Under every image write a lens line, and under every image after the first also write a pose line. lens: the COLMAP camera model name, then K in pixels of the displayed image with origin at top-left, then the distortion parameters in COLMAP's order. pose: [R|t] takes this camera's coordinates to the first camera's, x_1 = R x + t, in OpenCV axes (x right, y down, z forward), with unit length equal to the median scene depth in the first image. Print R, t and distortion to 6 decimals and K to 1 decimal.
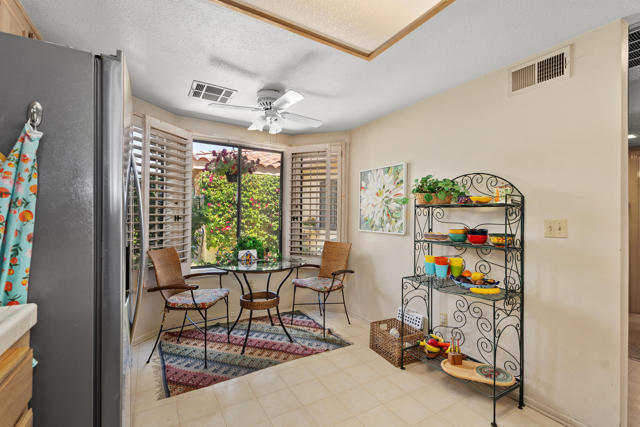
lens RADIAL K [[287.2, 0, 320.9], [0, 287.2, 212.5], [0, 0, 1]] dist [0.000048, 0.000348]
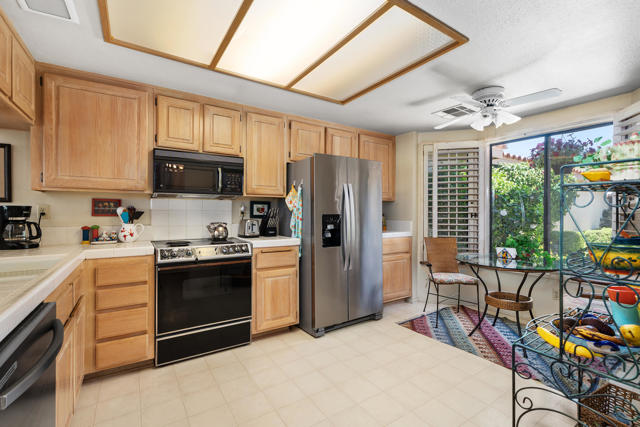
lens RADIAL K [[287.2, 0, 317.1], [0, 287.2, 213.3], [0, 0, 1]] dist [0.000048, 0.000348]
pose [[0.032310, -0.004979, -0.999465, 0.763960], [0.011063, 0.999928, -0.004623, 0.011259], [0.999417, -0.010907, 0.032363, 0.349189]]
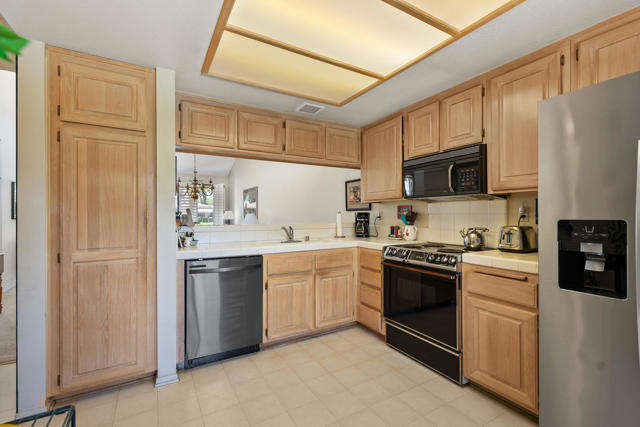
lens RADIAL K [[287.2, 0, 320.3], [0, 287.2, 212.5], [0, 0, 1]] dist [0.000048, 0.000348]
pose [[-0.999827, 0.001297, 0.018577, 0.127212], [0.000877, 0.999745, -0.022556, 0.008197], [-0.018601, -0.022535, -0.999573, 0.927927]]
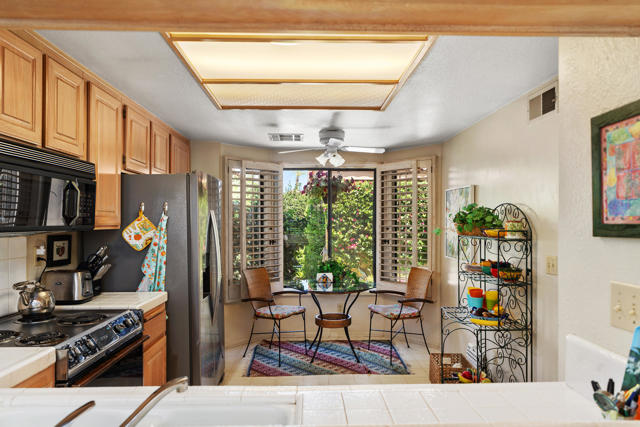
lens RADIAL K [[427.5, 0, 317.3], [0, 427.5, 218.0], [0, 0, 1]] dist [-0.042626, 0.000888]
pose [[0.872051, -0.015640, -0.489166, 0.543321], [0.016873, 0.999856, -0.001888, -0.077337], [0.489125, -0.006607, 0.872189, -0.430363]]
